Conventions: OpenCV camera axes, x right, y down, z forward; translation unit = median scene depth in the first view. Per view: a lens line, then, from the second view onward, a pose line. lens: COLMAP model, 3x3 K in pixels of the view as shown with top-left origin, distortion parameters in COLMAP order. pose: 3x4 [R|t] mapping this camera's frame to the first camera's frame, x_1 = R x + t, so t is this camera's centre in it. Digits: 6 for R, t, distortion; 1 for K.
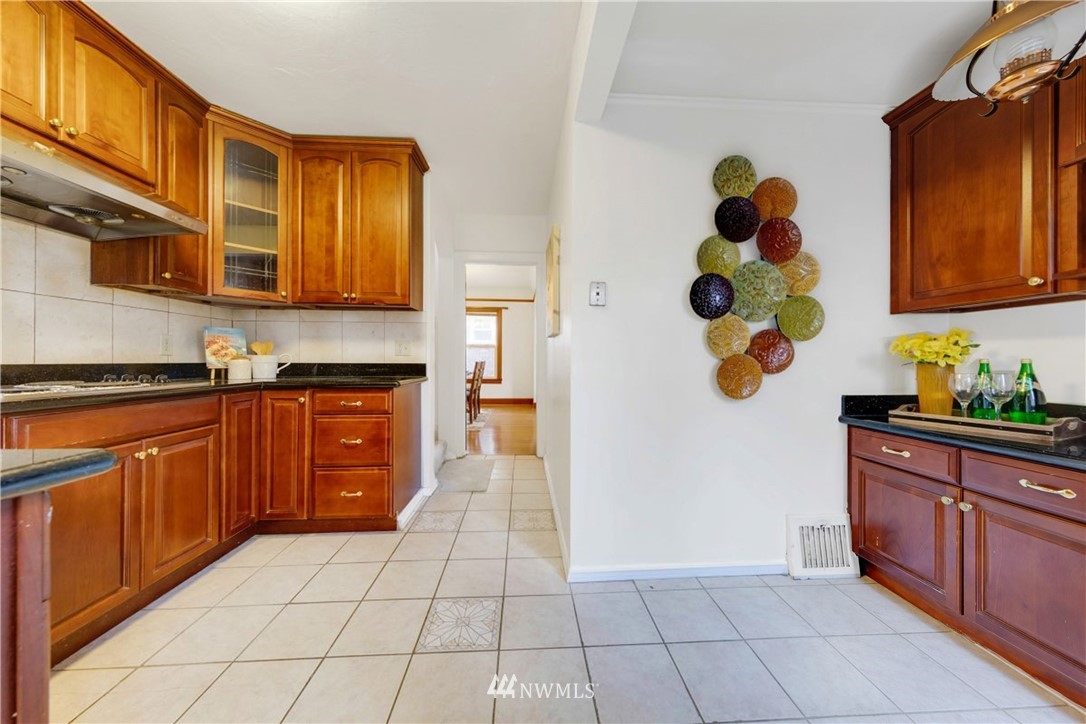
lens RADIAL K [[376.8, 0, 543.0], [0, 376.8, 362.0], [0, 0, 1]] dist [-0.000251, 0.000043]
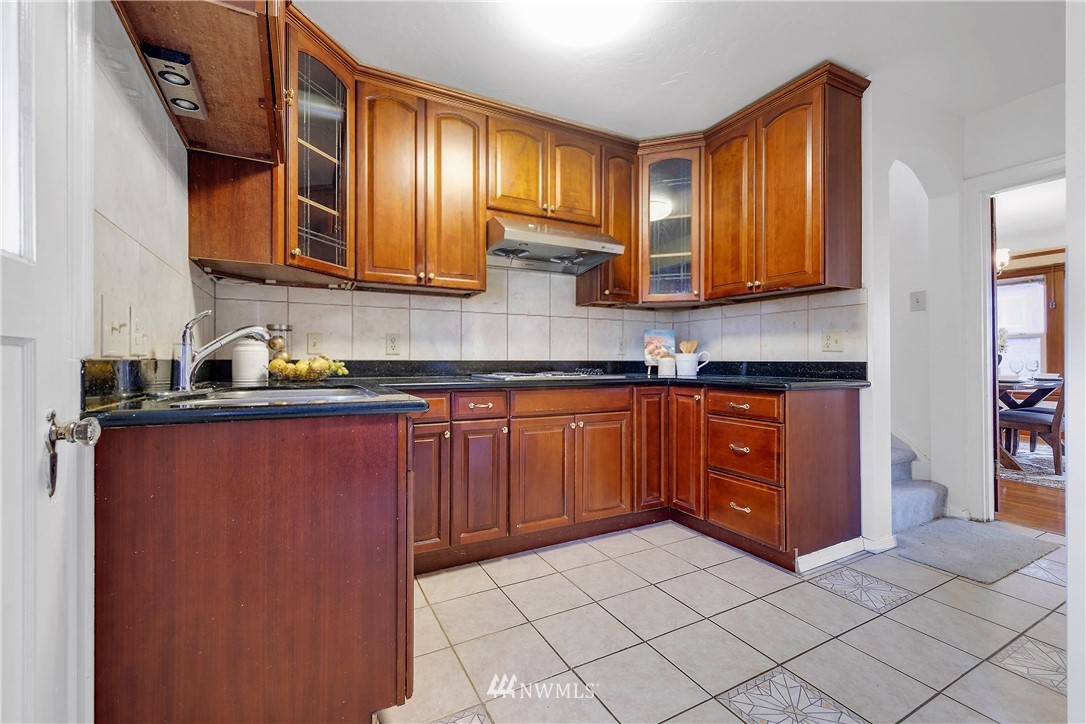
lens RADIAL K [[446.3, 0, 543.0], [0, 446.3, 362.0], [0, 0, 1]] dist [-0.000257, -0.000087]
pose [[0.419114, 0.000989, -0.907933, 0.252810], [-0.004285, 0.999990, -0.000889, 0.009676], [0.907924, 0.004263, 0.419114, 0.135421]]
